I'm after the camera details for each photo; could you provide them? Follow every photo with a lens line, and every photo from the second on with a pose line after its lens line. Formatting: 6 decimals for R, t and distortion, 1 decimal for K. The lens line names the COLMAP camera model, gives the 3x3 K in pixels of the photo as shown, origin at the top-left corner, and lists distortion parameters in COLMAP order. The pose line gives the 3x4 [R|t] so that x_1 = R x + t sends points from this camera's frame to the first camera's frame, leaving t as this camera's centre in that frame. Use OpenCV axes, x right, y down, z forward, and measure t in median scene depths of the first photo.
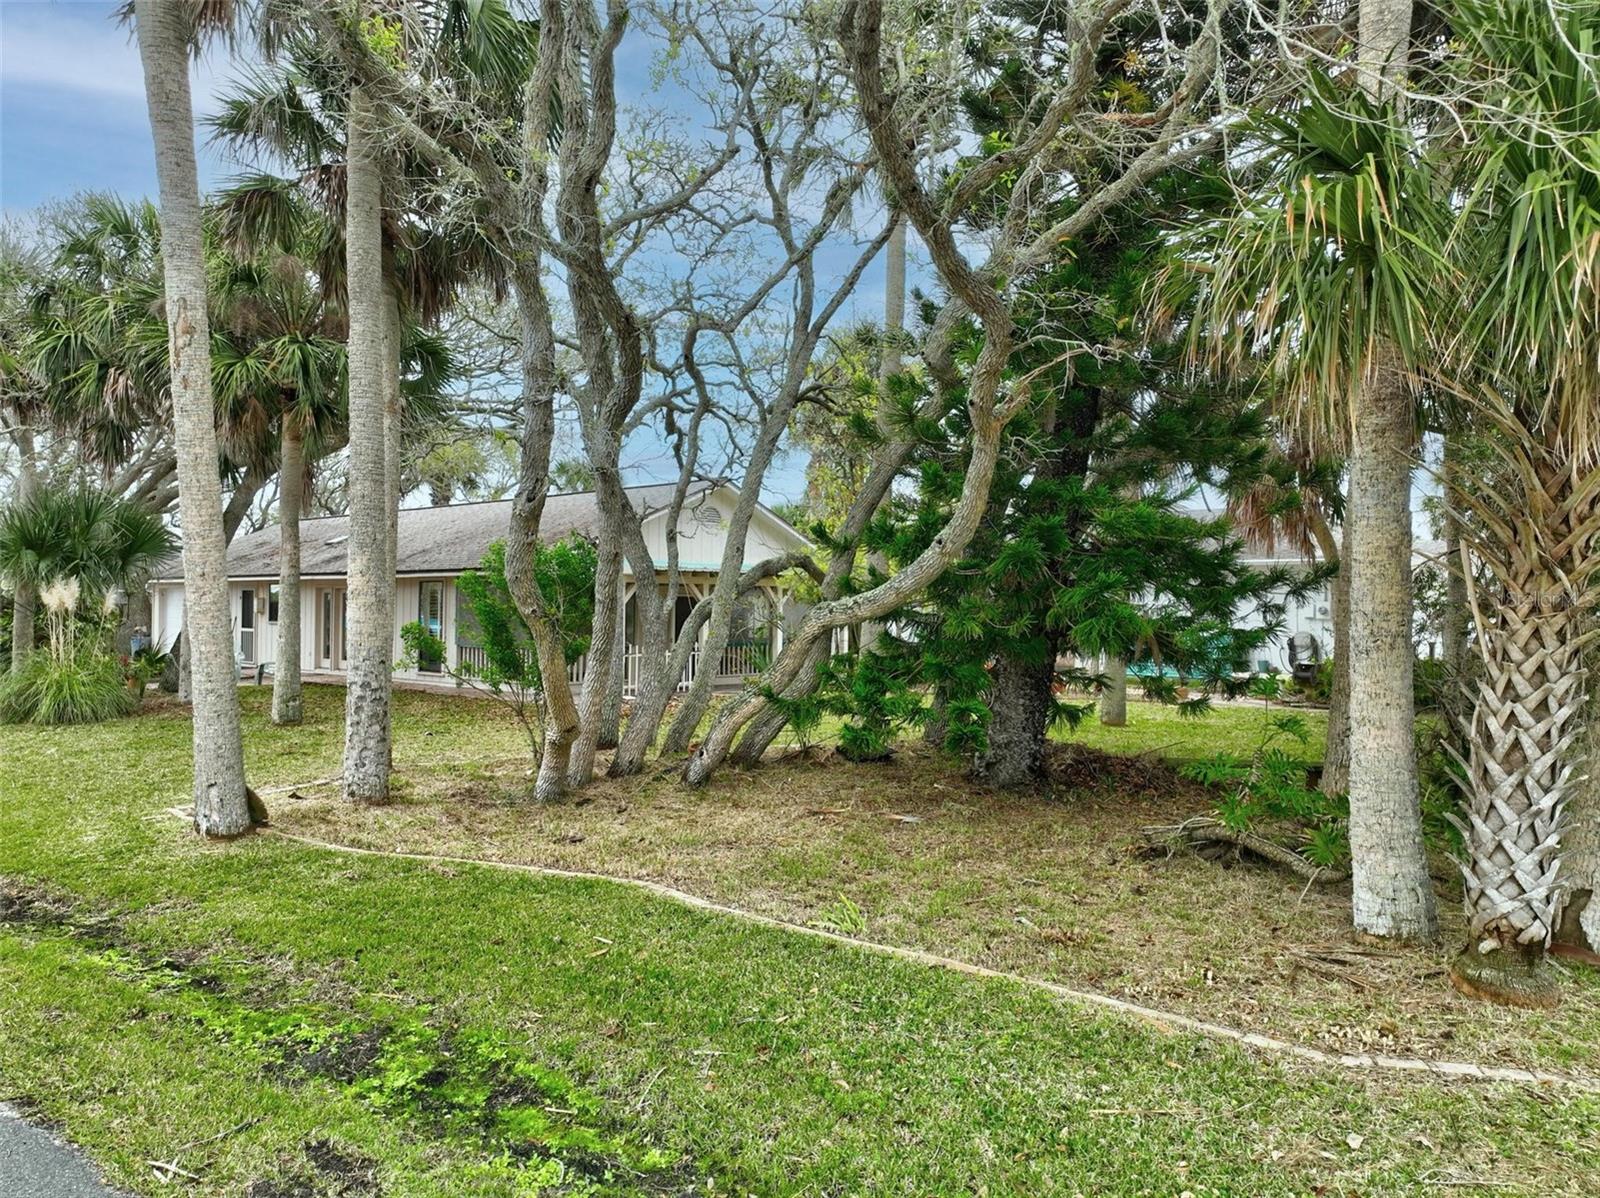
lens RADIAL K [[1127.7, 0, 799.9], [0, 1127.7, 602.5], [0, 0, 1]] dist [-0.001908, 0.022311]
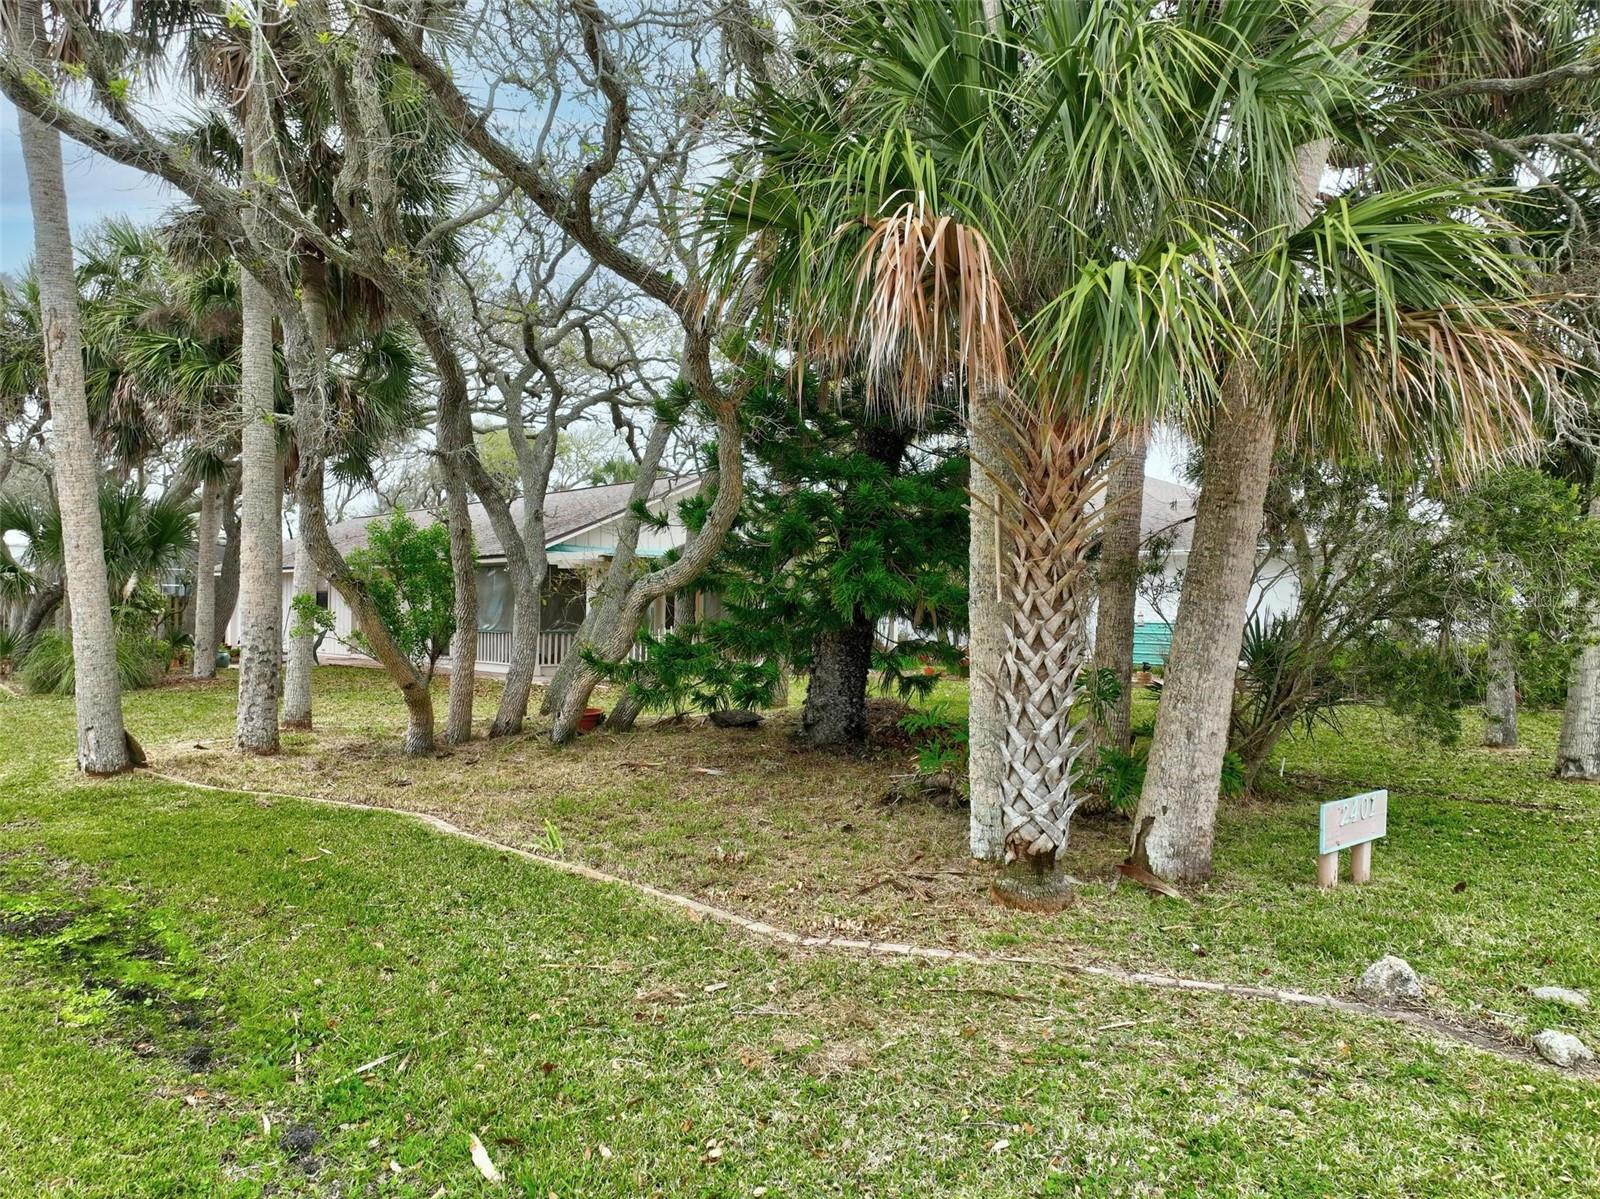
lens RADIAL K [[1127.7, 0, 799.9], [0, 1127.7, 603.0], [0, 0, 1]] dist [-0.001908, 0.022311]
pose [[0.994786, 0.000527, -0.101982, 0.297078], [-0.000555, 1.000000, -0.000253, 0.030375], [0.101982, 0.000308, 0.994786, -0.072871]]
